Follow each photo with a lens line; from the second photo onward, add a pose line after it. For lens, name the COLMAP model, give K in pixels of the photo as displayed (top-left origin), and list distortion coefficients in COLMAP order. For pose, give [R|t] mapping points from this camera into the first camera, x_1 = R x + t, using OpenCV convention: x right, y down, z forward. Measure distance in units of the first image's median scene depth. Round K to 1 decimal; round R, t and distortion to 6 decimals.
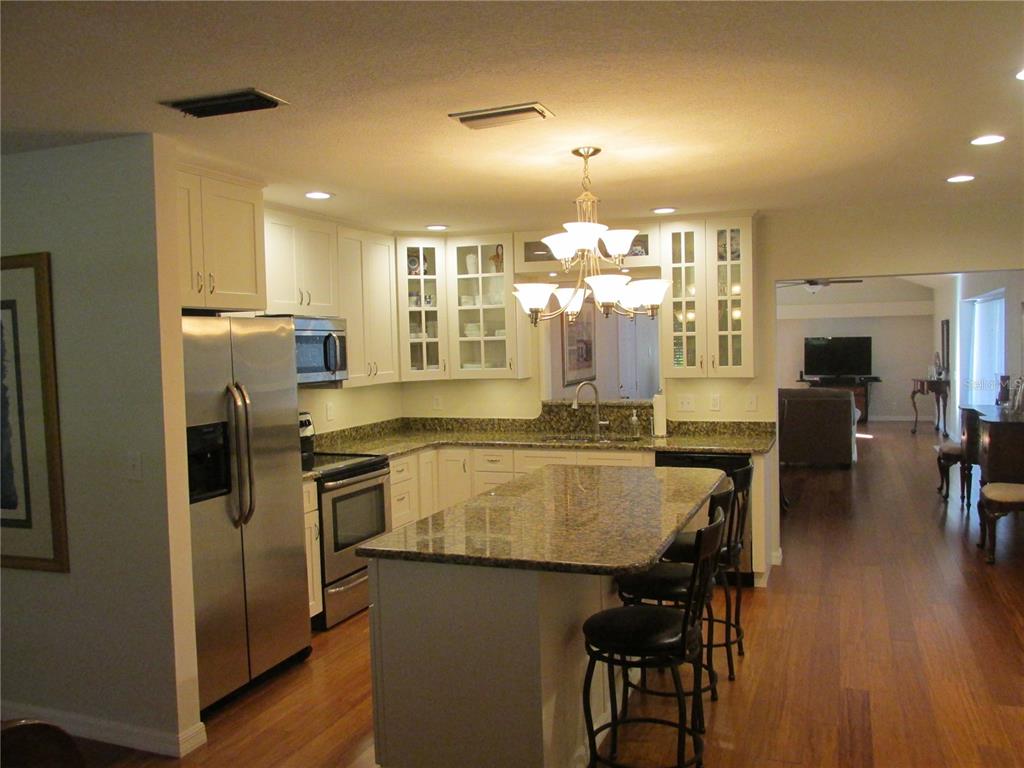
lens RADIAL K [[858.1, 0, 512.0], [0, 858.1, 384.0], [0, 0, 1]] dist [0.002134, 0.001603]
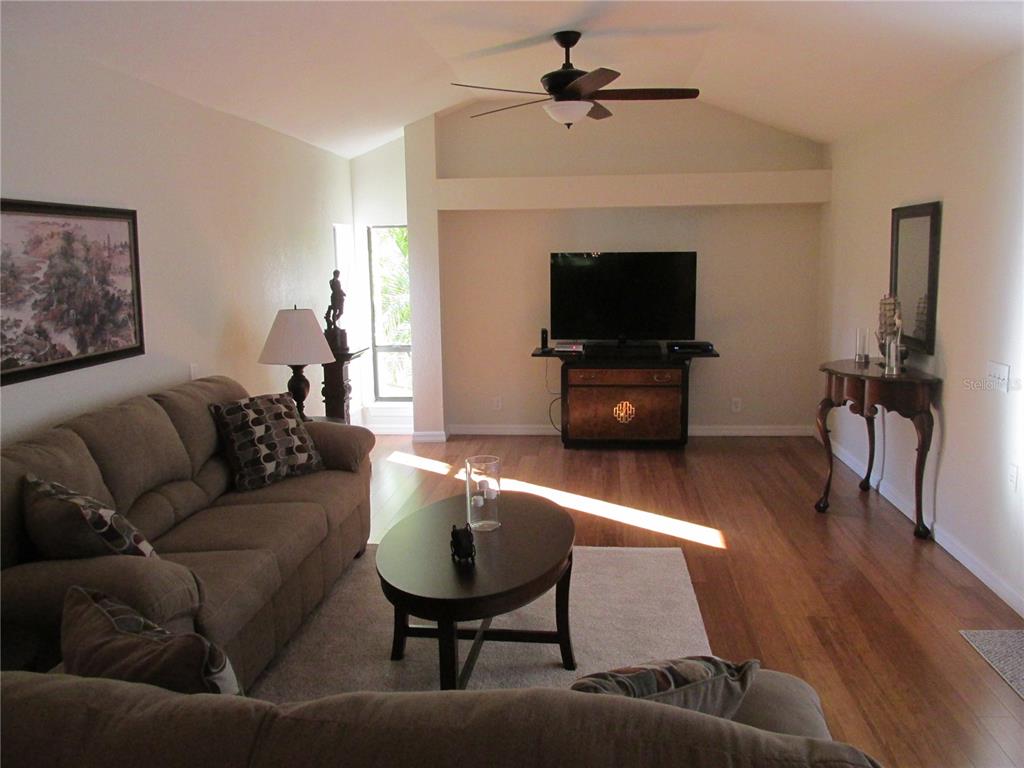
lens RADIAL K [[858.1, 0, 512.0], [0, 858.1, 384.0], [0, 0, 1]] dist [0.002134, 0.001603]
pose [[0.962798, -0.036379, 0.267761, 0.515770], [0.009530, 0.994851, 0.100899, -0.080548], [-0.270053, -0.094593, 0.958188, 1.478744]]
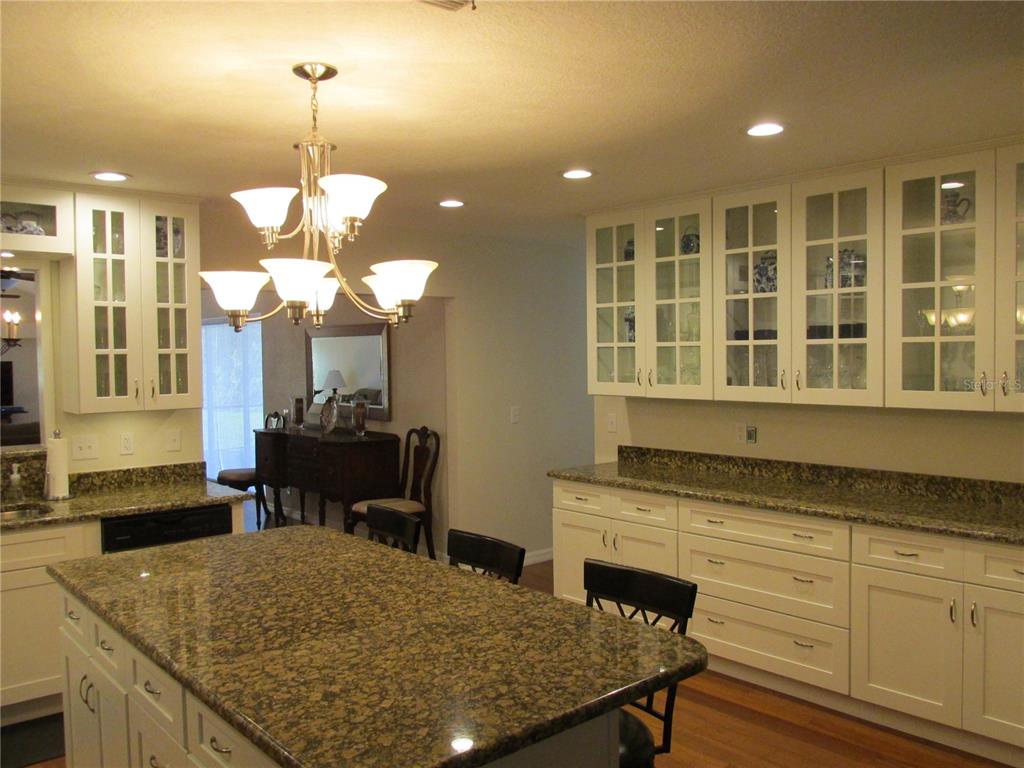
lens RADIAL K [[858.1, 0, 512.0], [0, 858.1, 384.0], [0, 0, 1]] dist [0.002134, 0.001603]
pose [[0.473397, -0.014871, 0.880724, -0.267664], [0.043534, 0.999031, -0.006531, -0.011152], [-0.879773, 0.041433, 0.473585, 0.347132]]
